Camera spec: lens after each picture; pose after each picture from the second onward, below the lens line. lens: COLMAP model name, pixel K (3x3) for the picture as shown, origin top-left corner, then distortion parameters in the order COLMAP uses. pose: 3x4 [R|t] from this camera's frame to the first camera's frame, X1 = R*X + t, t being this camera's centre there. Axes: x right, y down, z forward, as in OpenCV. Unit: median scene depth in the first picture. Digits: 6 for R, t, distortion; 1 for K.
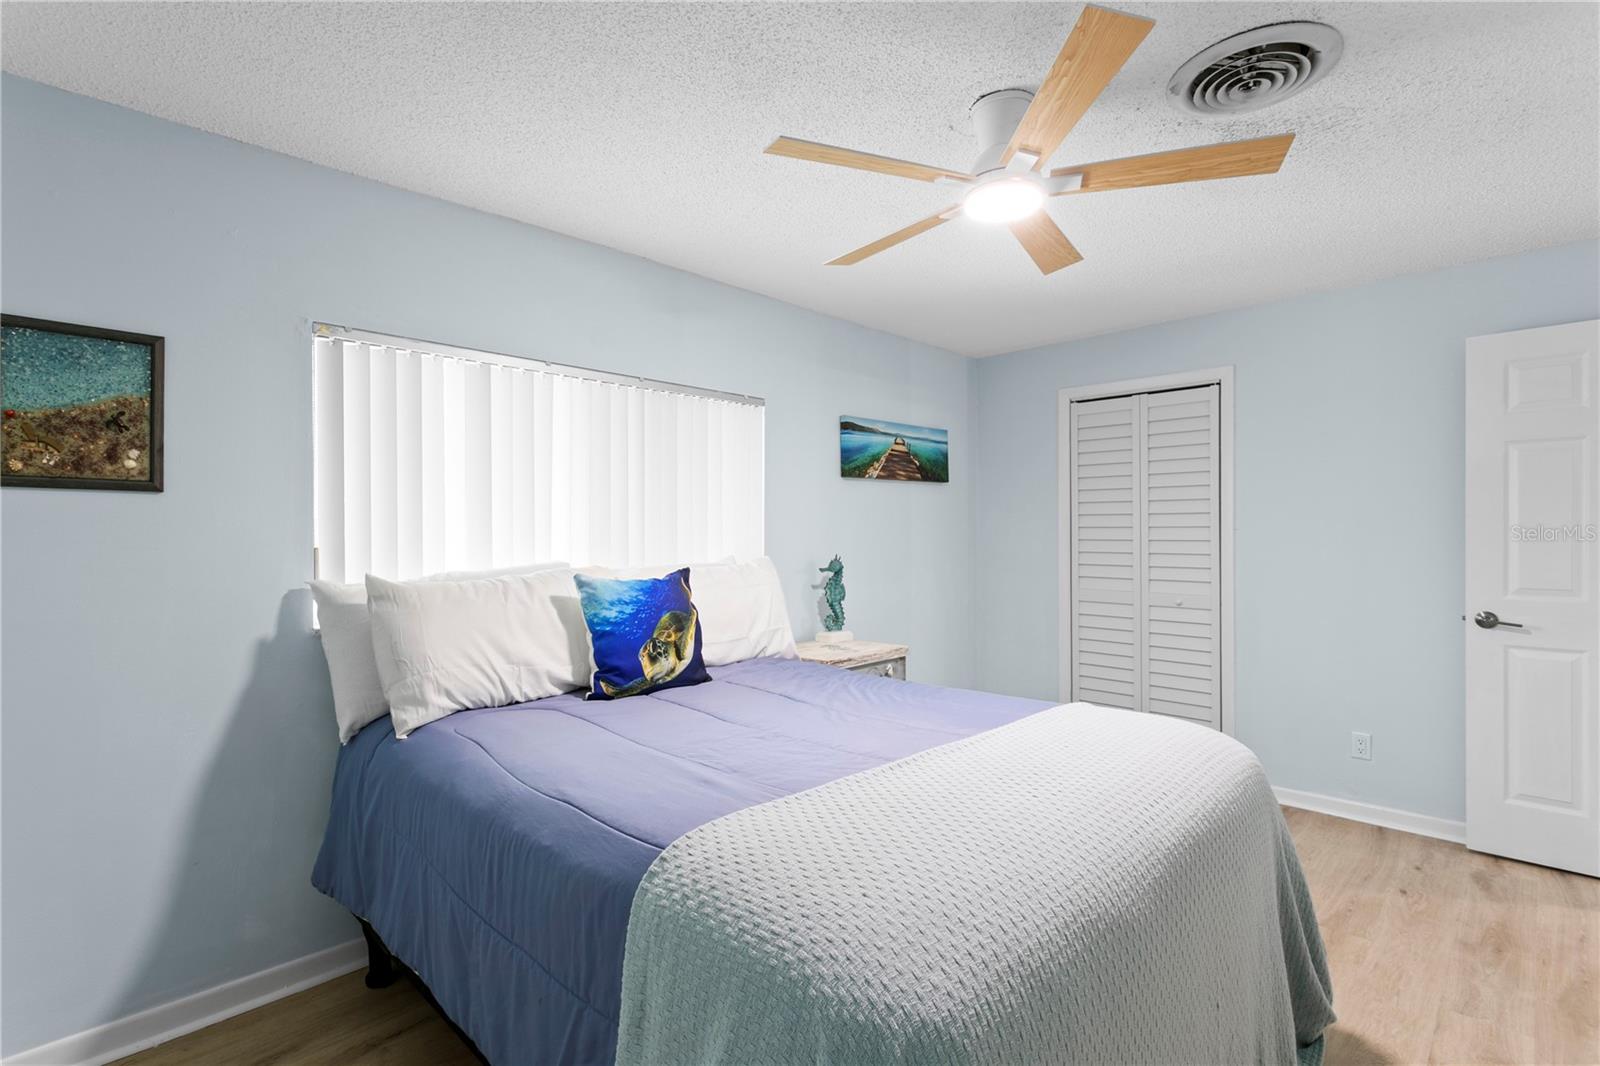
lens RADIAL K [[758.3, 0, 778.5], [0, 758.3, 536.9], [0, 0, 1]] dist [0.000857, -0.000672]
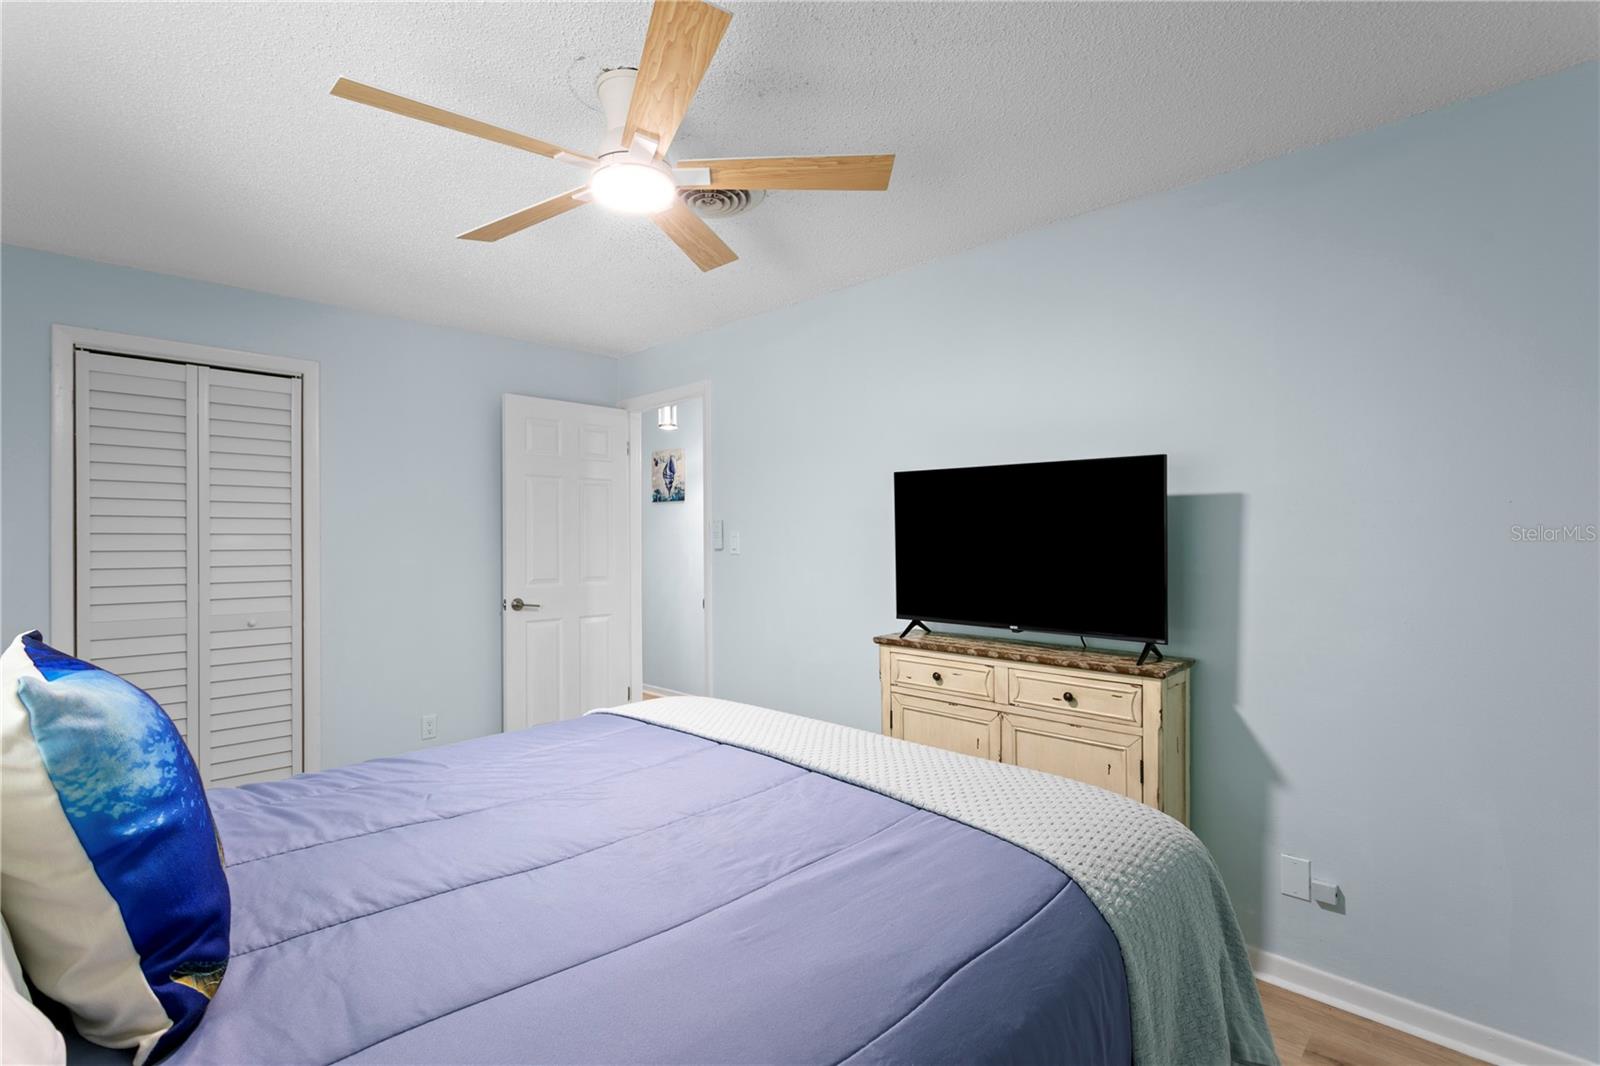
lens RADIAL K [[758.3, 0, 778.5], [0, 758.3, 536.9], [0, 0, 1]] dist [0.000857, -0.000672]
pose [[-0.014664, 0.004072, 0.999884, -0.429158], [0.009536, 0.999947, -0.003933, -0.001115], [-0.999847, 0.009478, -0.014702, 0.550860]]
